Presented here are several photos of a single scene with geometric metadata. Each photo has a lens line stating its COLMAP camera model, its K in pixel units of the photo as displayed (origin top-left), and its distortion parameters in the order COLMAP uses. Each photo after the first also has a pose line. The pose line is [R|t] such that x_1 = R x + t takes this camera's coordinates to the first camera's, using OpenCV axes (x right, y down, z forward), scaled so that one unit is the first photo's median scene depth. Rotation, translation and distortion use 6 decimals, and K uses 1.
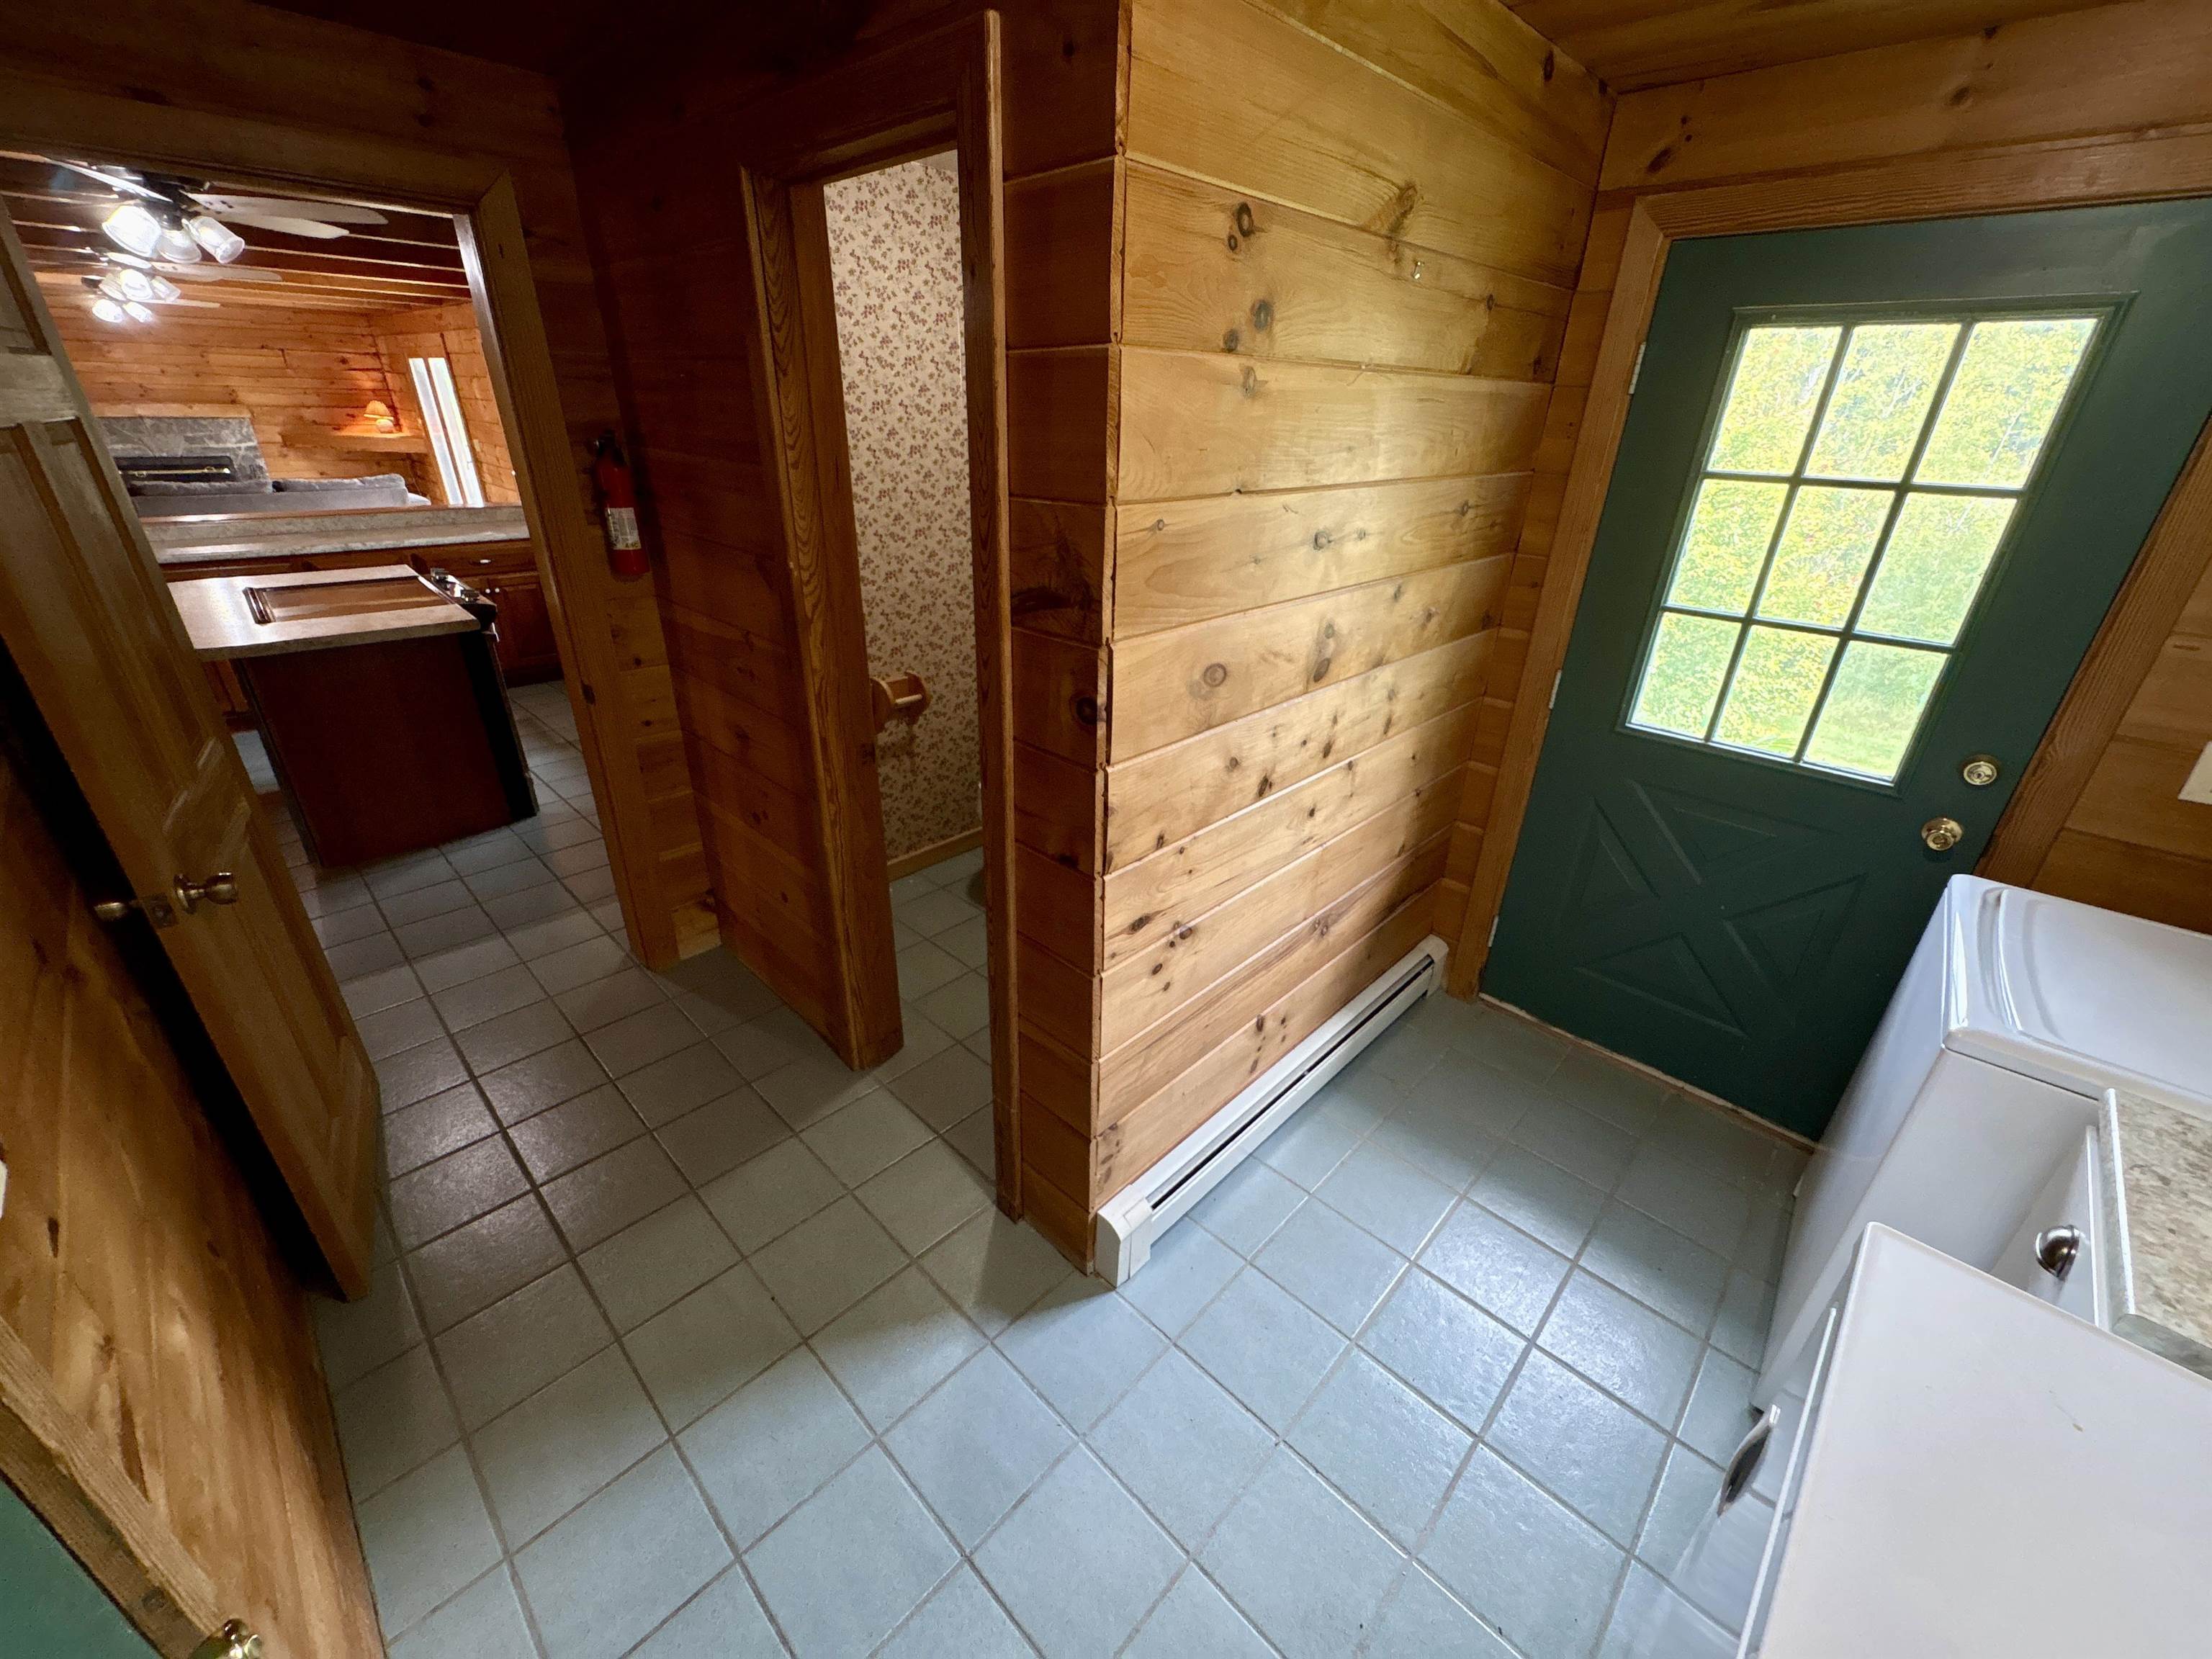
lens RADIAL K [[879.7, 0, 1106.0], [0, 879.7, 829.5], [0, 0, 1]] dist [-0.001001, 0.000180]
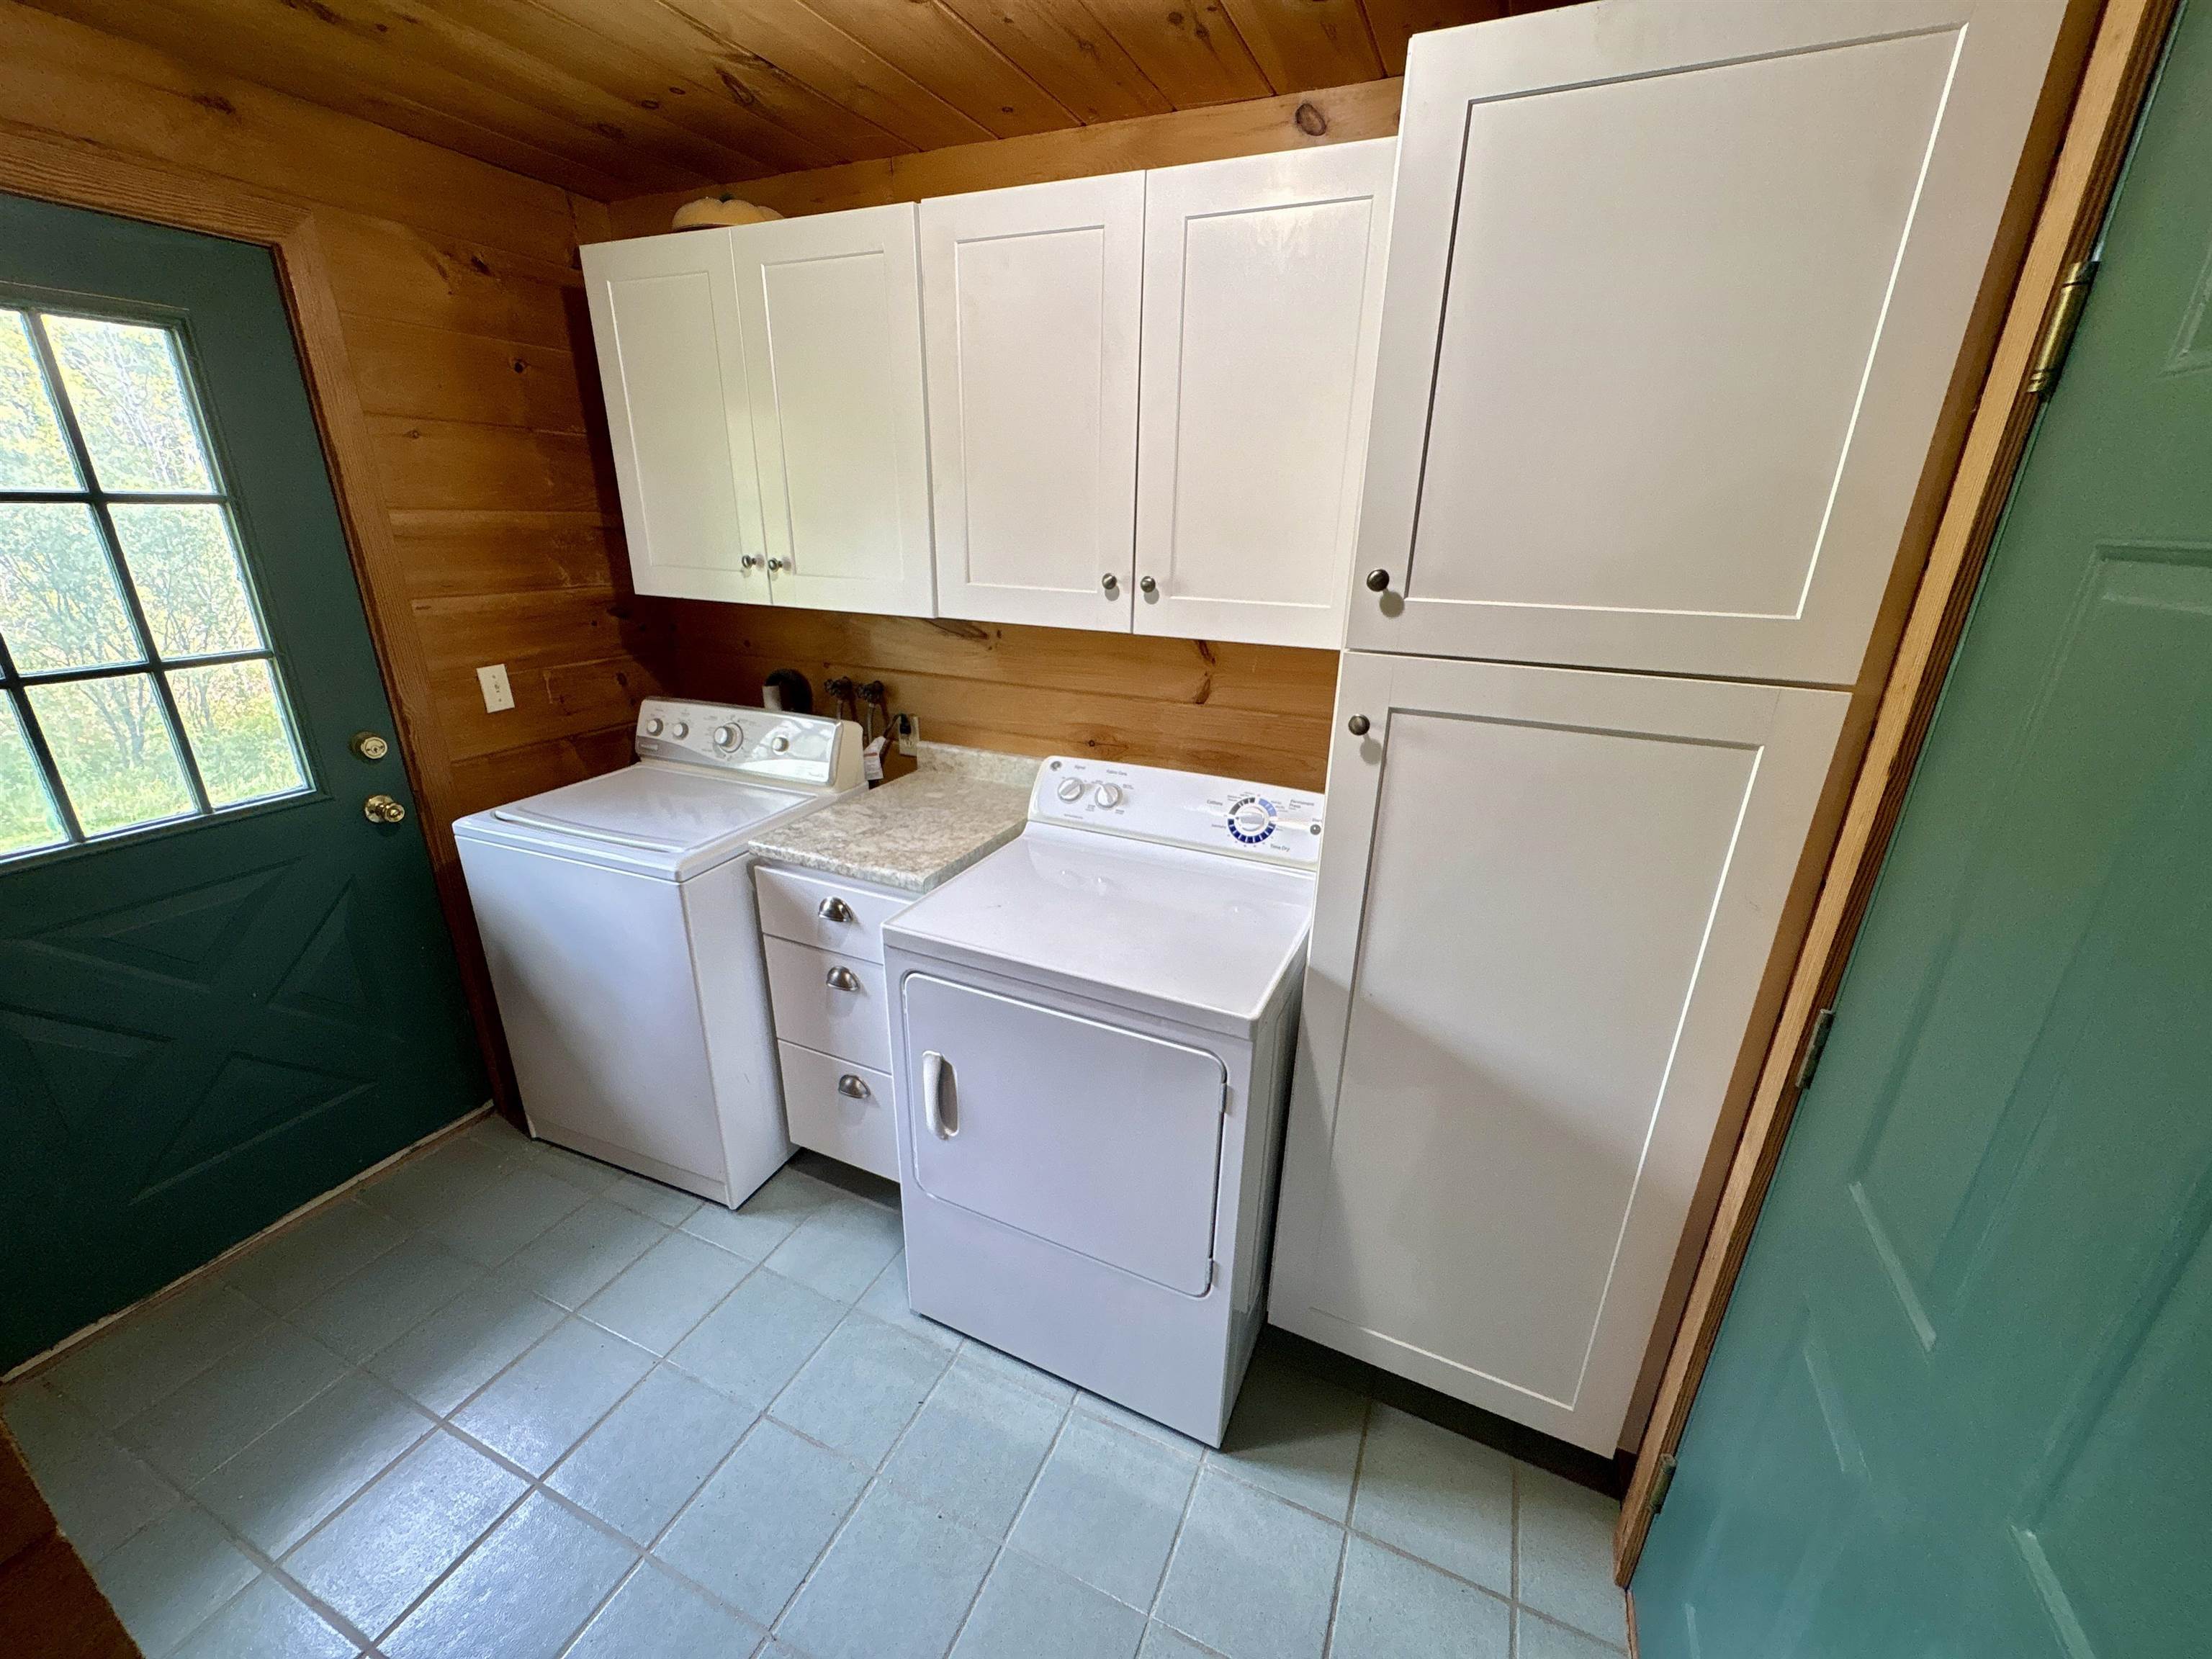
lens RADIAL K [[879.7, 0, 1106.0], [0, 879.7, 829.5], [0, 0, 1]] dist [-0.001001, 0.000180]
pose [[-0.343767, -0.353806, 0.869854, -0.310794], [0.380901, 0.794147, 0.473546, -0.151403], [-0.858335, 0.494118, -0.138237, 0.403782]]
